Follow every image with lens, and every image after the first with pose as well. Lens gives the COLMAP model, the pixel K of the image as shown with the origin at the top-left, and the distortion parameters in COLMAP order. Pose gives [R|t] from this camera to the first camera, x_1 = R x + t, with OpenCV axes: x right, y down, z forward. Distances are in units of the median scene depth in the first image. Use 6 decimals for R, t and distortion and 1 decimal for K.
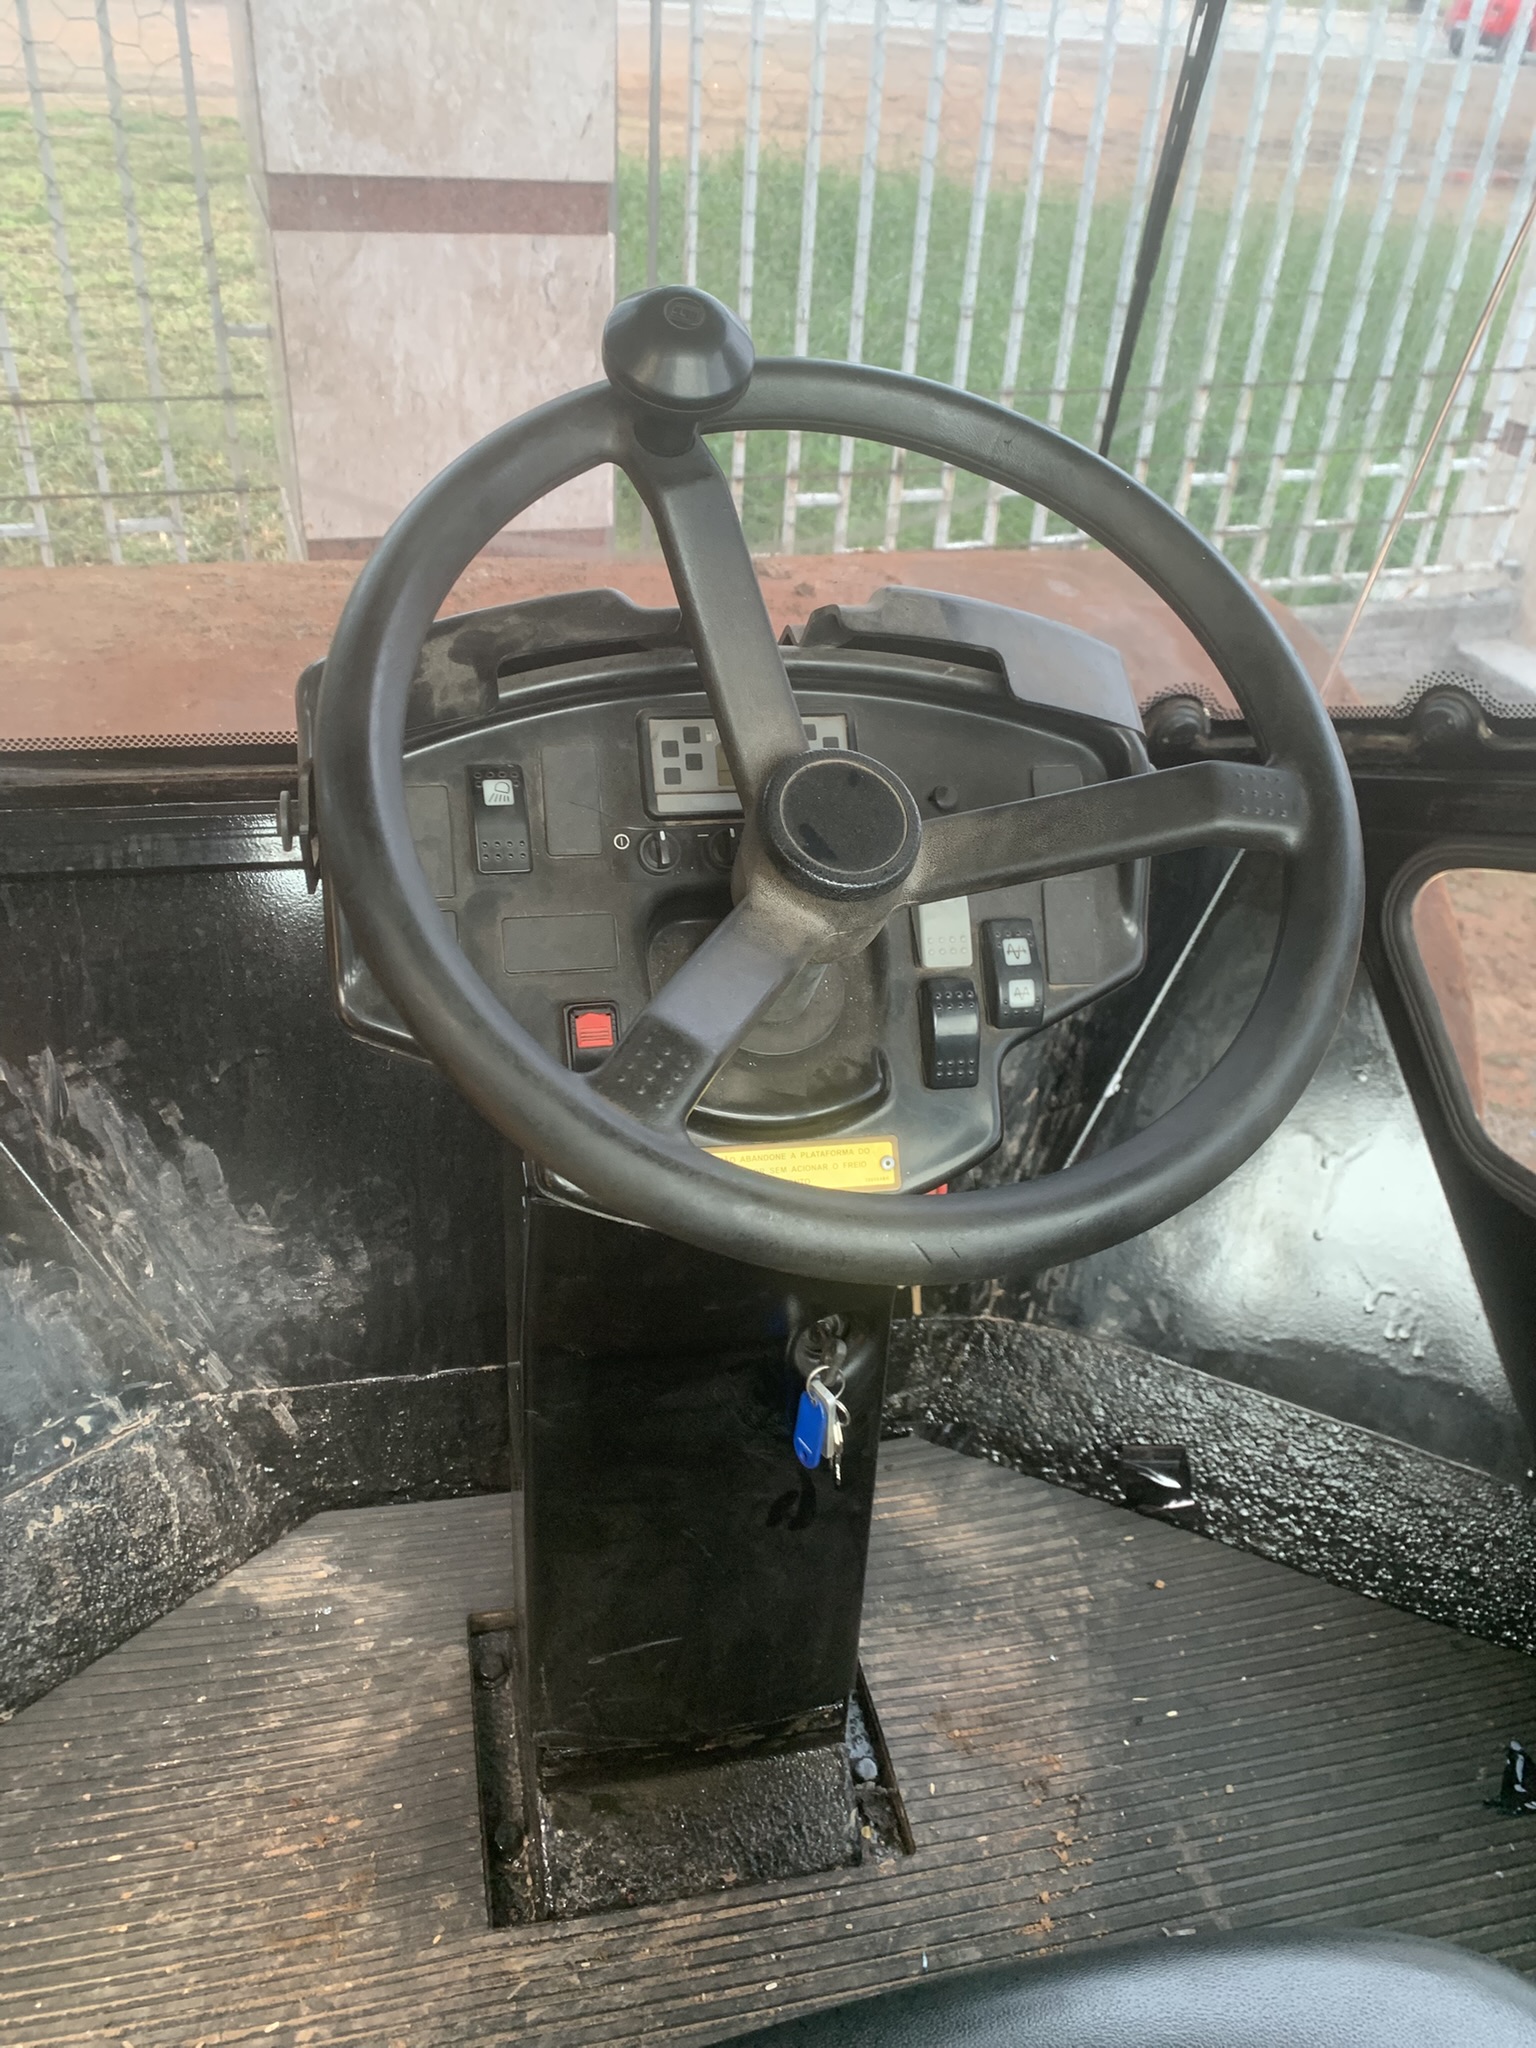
lens RADIAL K [[1586.2, 0, 768.0], [0, 1586.2, 1024.0], [0, 0, 1]] dist [0.061080, -0.112979]
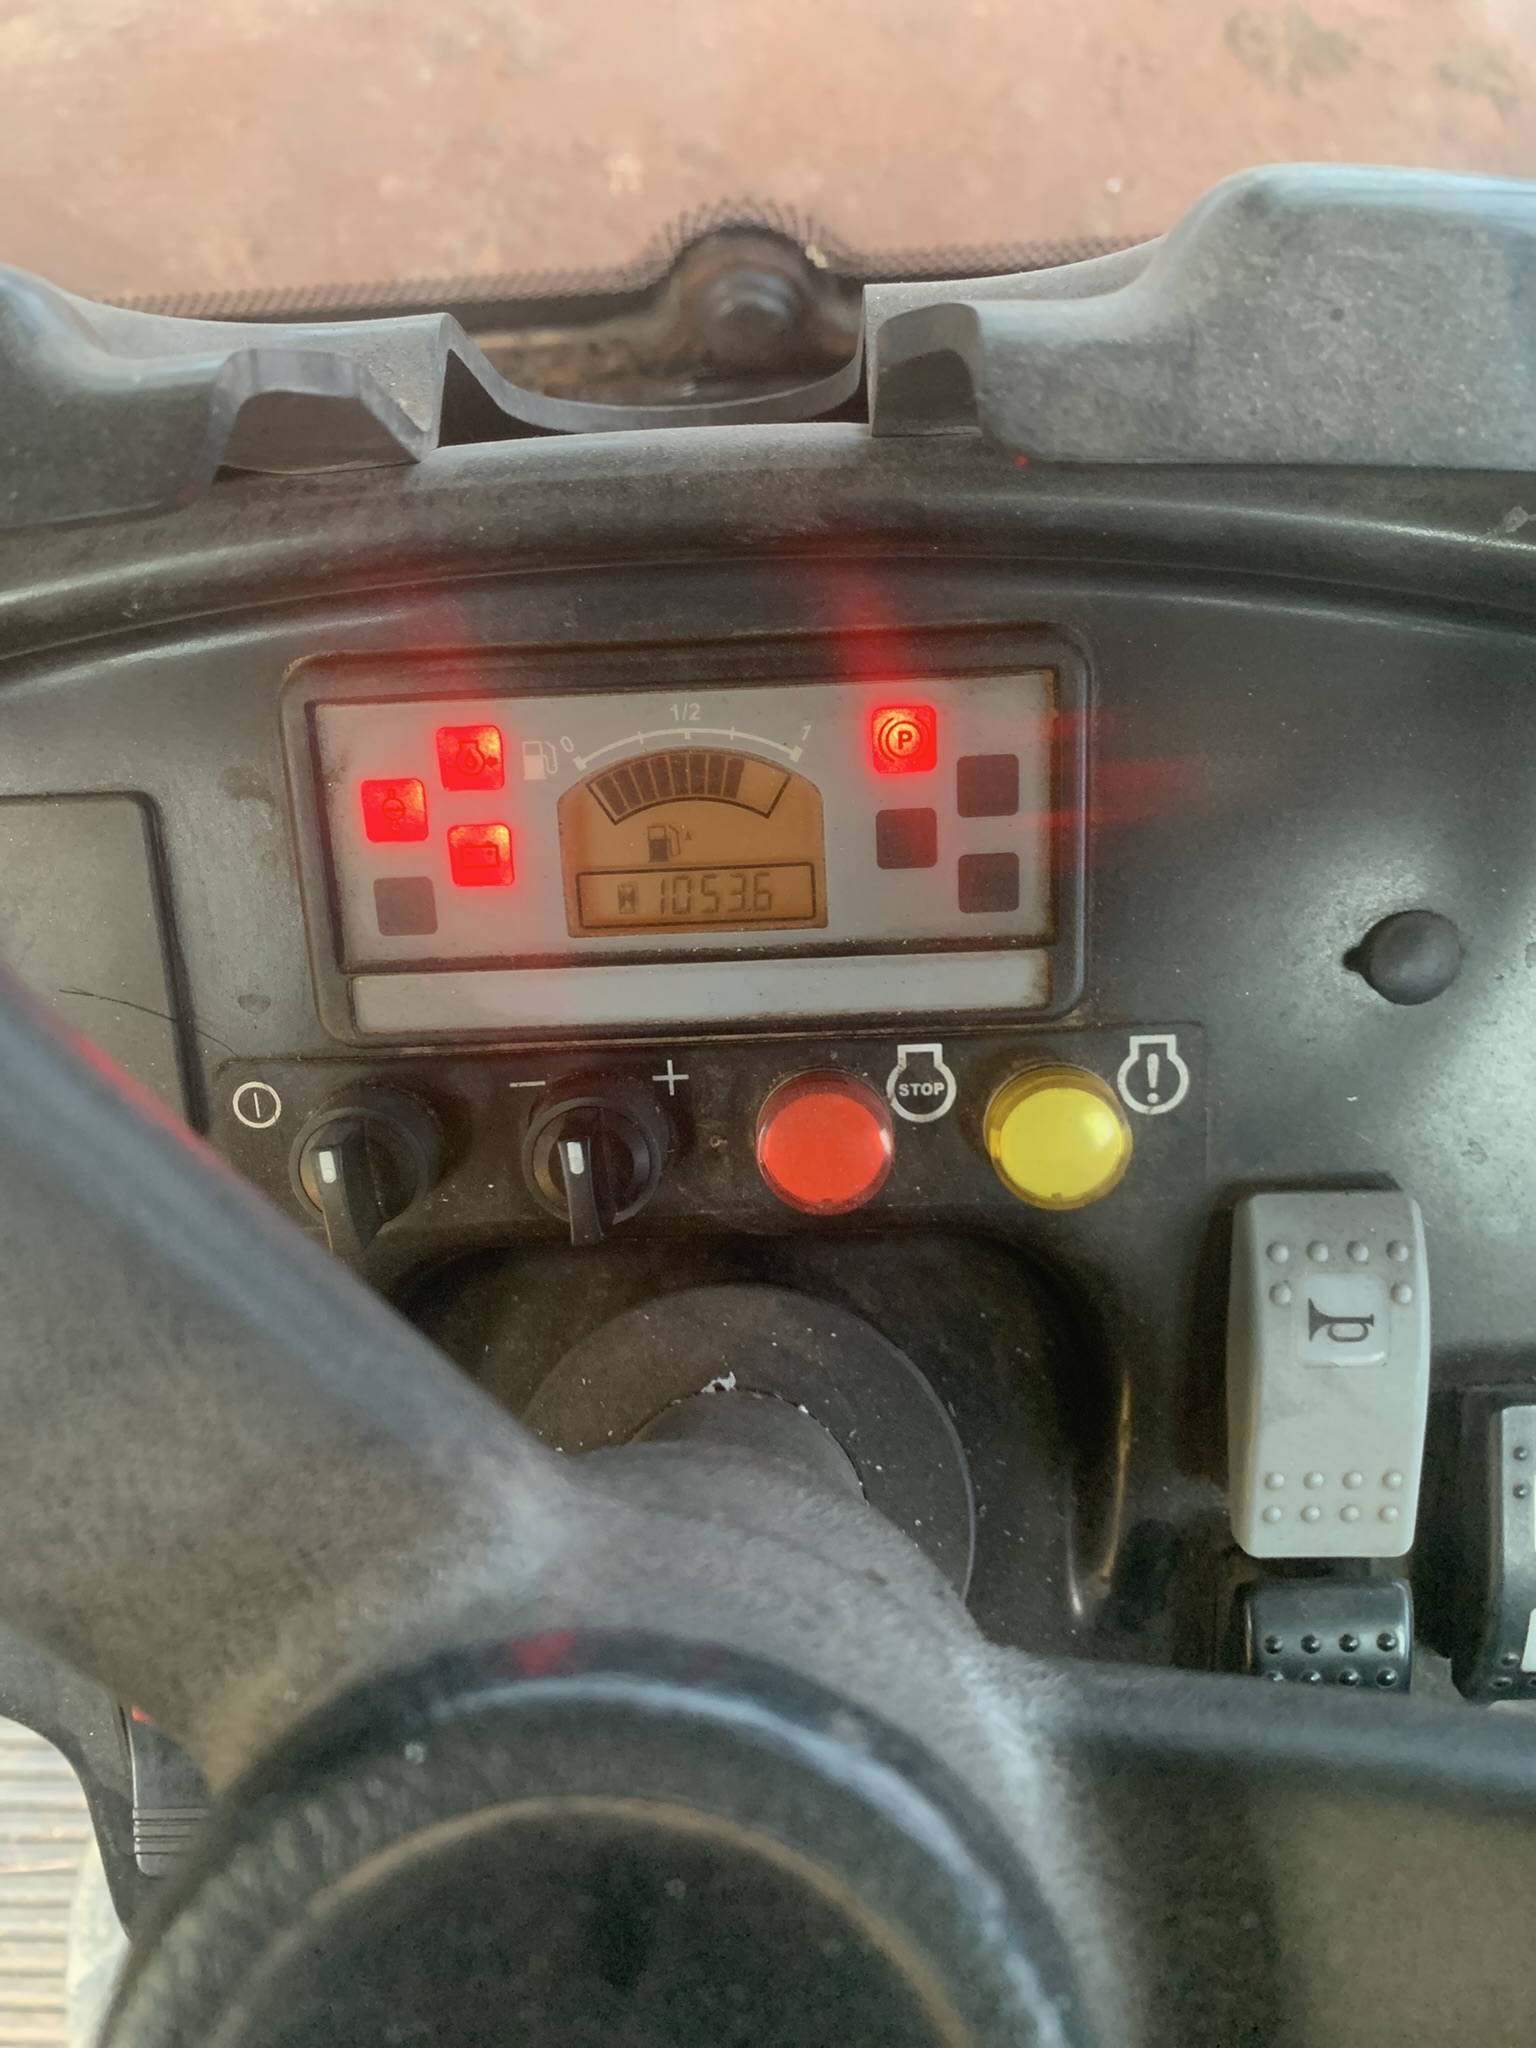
lens RADIAL K [[1641.7, 0, 768.0], [0, 1641.7, 1024.0], [0, 0, 1]] dist [-0.013328, -0.017075]
pose [[0.970529, 0.097469, -0.220393, 0.040789], [-0.010874, 0.931336, 0.363999, -0.142065], [0.240739, -0.350875, 0.904949, 0.431147]]
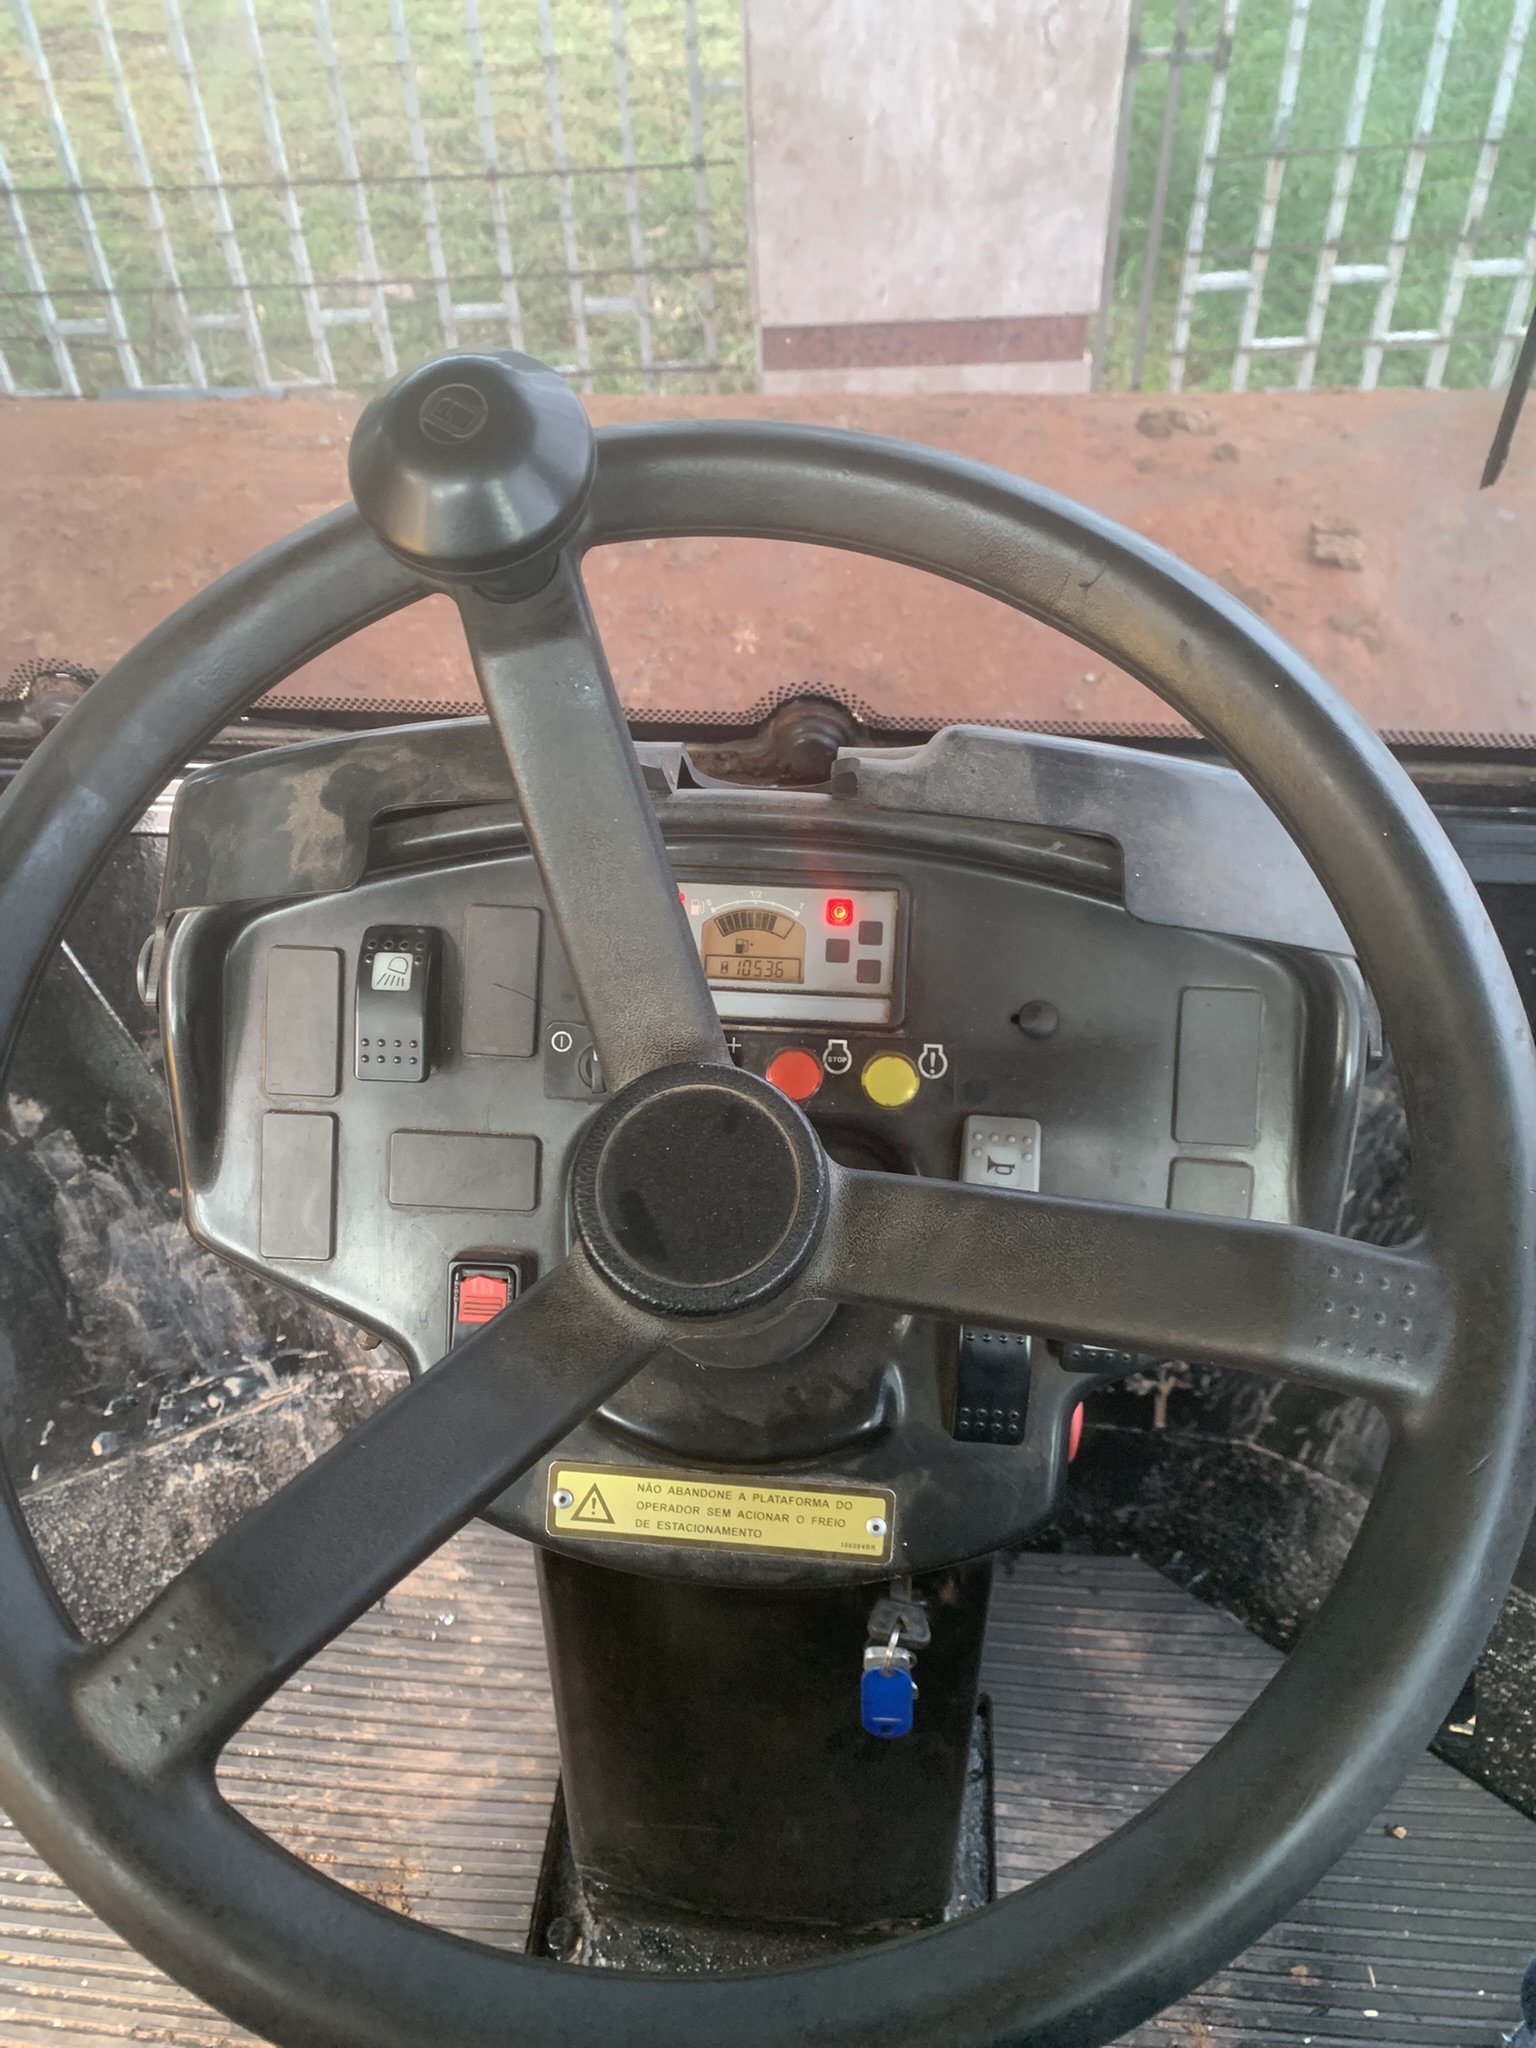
lens RADIAL K [[1619.7, 0, 716.4], [0, 1619.7, 1046.4], [0, 0, 1]] dist [-0.000727, 0.008220]
pose [[0.942984, 0.144972, -0.299608, 0.115129], [-0.100340, 0.982101, 0.159404, -0.138568], [0.317354, -0.120253, 0.940652, 0.185498]]
